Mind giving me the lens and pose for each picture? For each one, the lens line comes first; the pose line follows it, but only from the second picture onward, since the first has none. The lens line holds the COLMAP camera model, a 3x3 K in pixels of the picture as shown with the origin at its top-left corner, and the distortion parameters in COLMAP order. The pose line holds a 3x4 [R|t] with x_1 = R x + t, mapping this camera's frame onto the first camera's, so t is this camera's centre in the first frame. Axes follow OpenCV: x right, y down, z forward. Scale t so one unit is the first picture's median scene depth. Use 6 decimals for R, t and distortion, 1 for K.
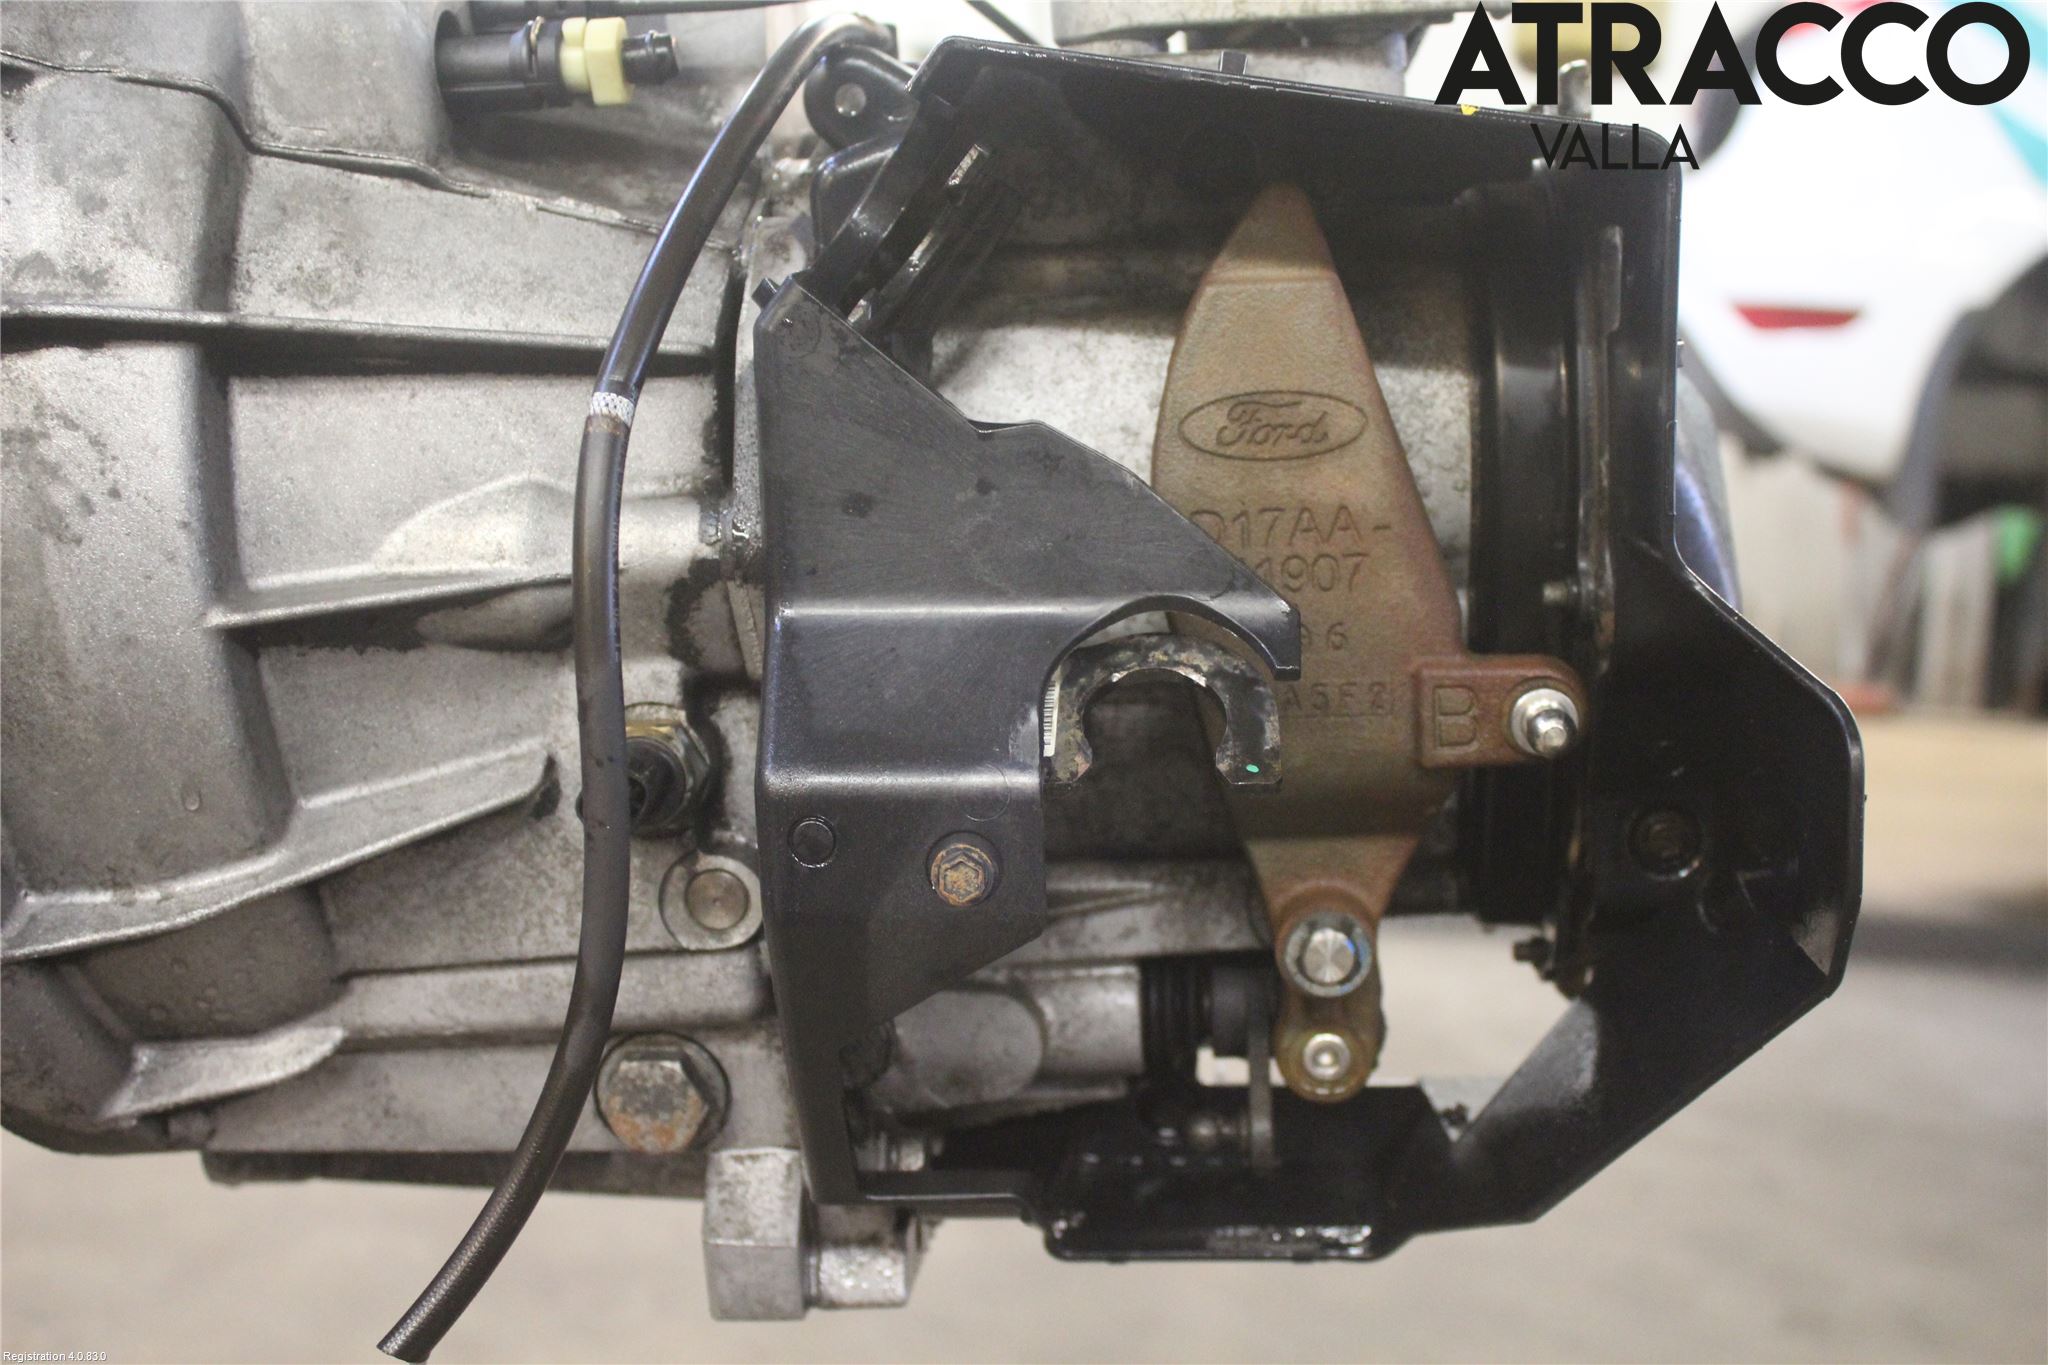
lens RADIAL K [[2366.4, 0, 1022.8], [0, 2366.4, 683.2], [0, 0, 1]] dist [-0.047107, 0.000000]
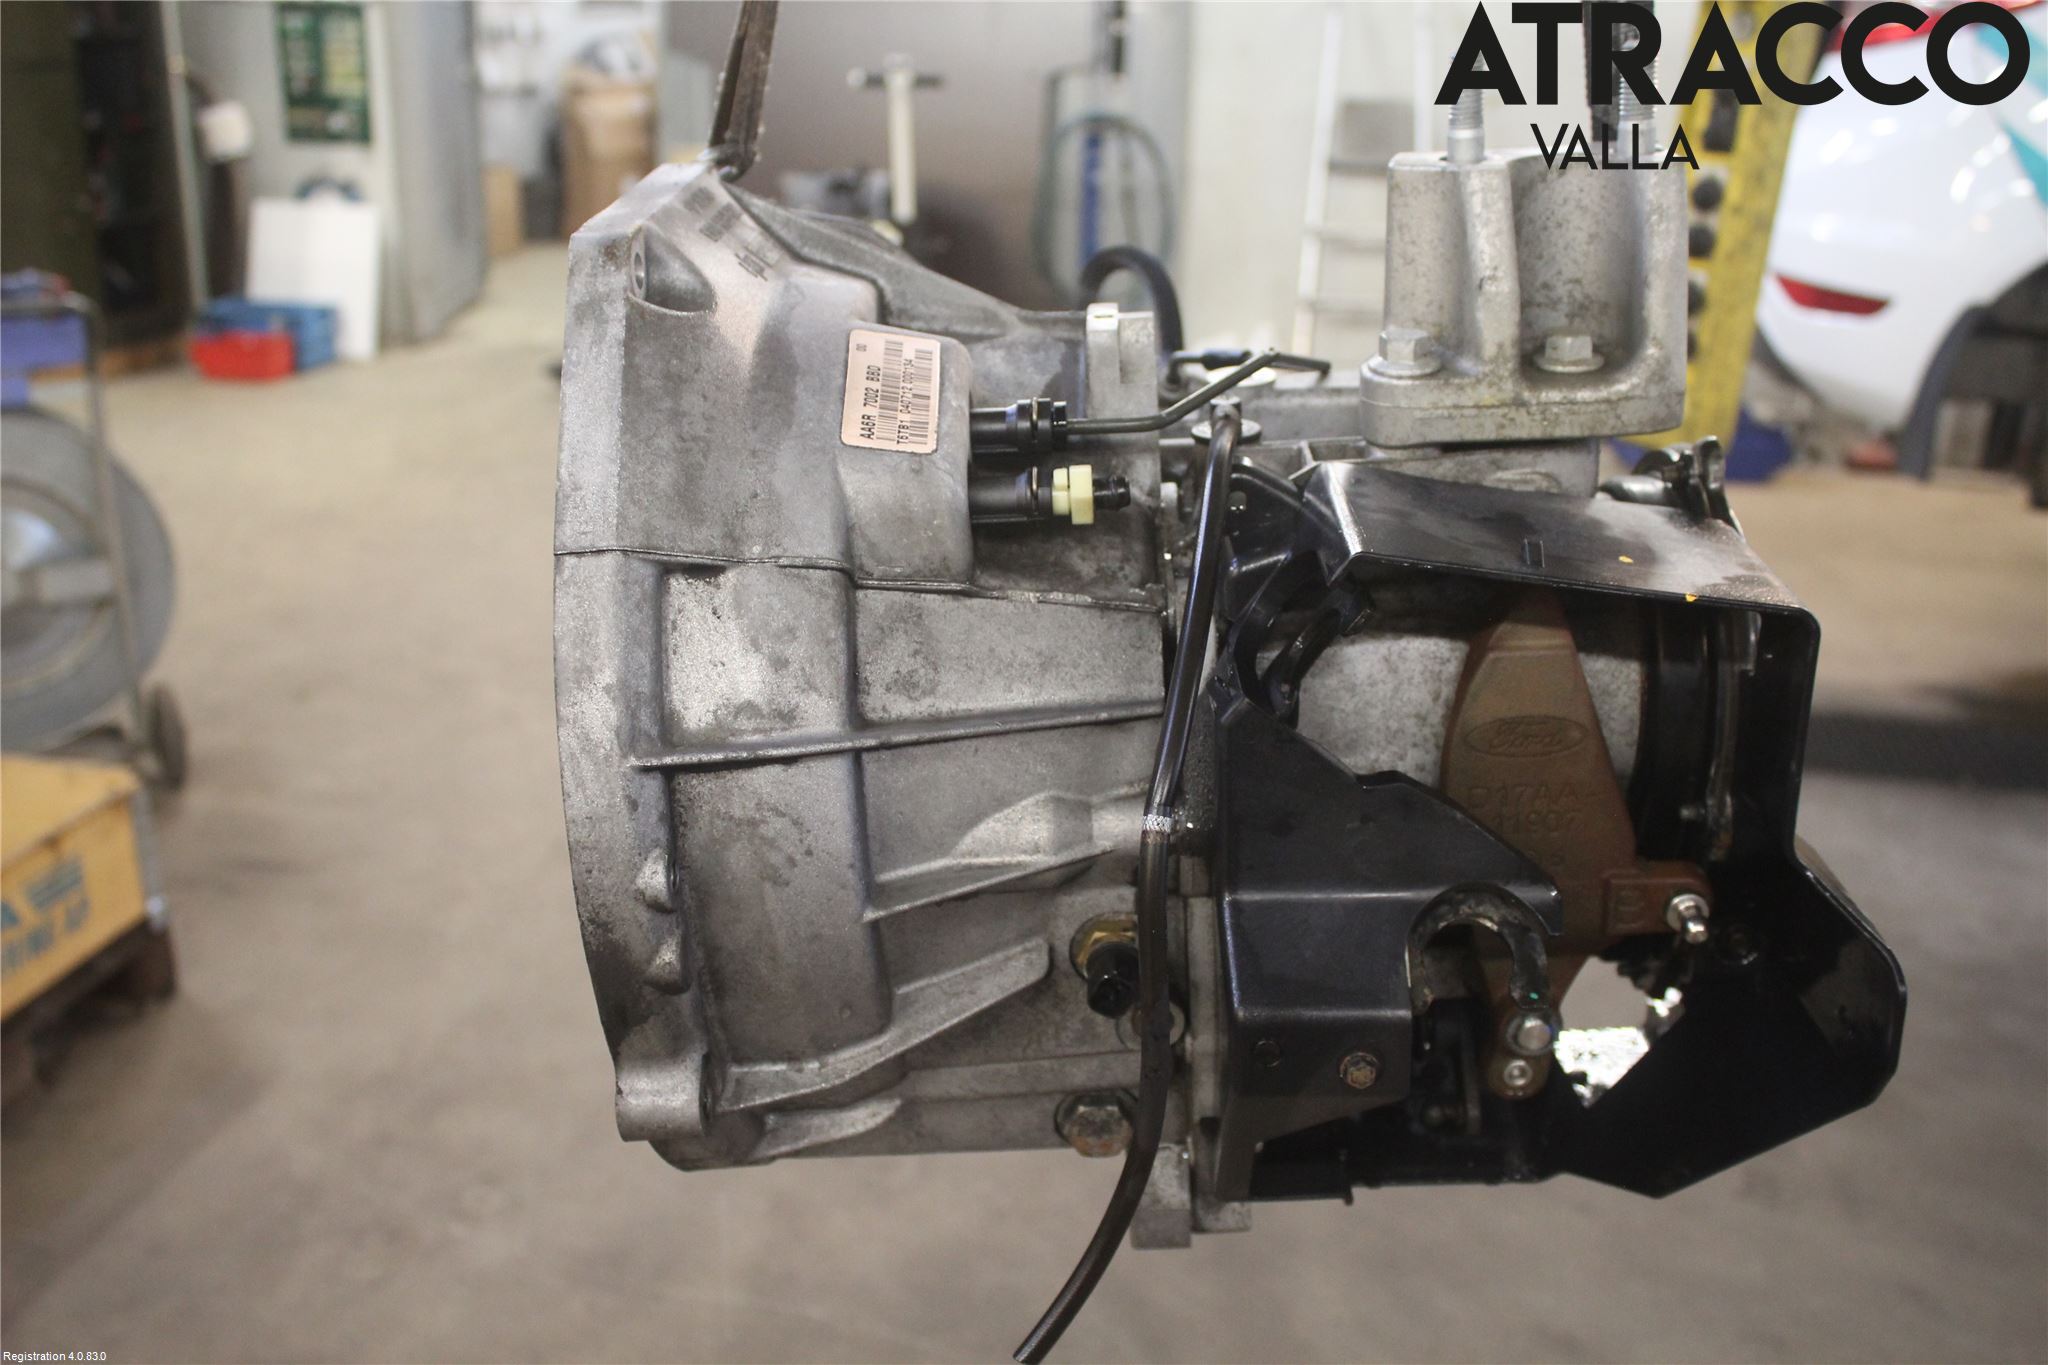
lens RADIAL K [[2032.3, 0, 1025.1], [0, 2032.3, 681.0], [0, 0, 1]] dist [-0.074750, 0.000000]
pose [[0.997809, -0.032920, 0.057387, -0.296753], [0.018604, 0.972026, 0.234136, -0.462755], [-0.063489, -0.232556, 0.970509, -0.248094]]
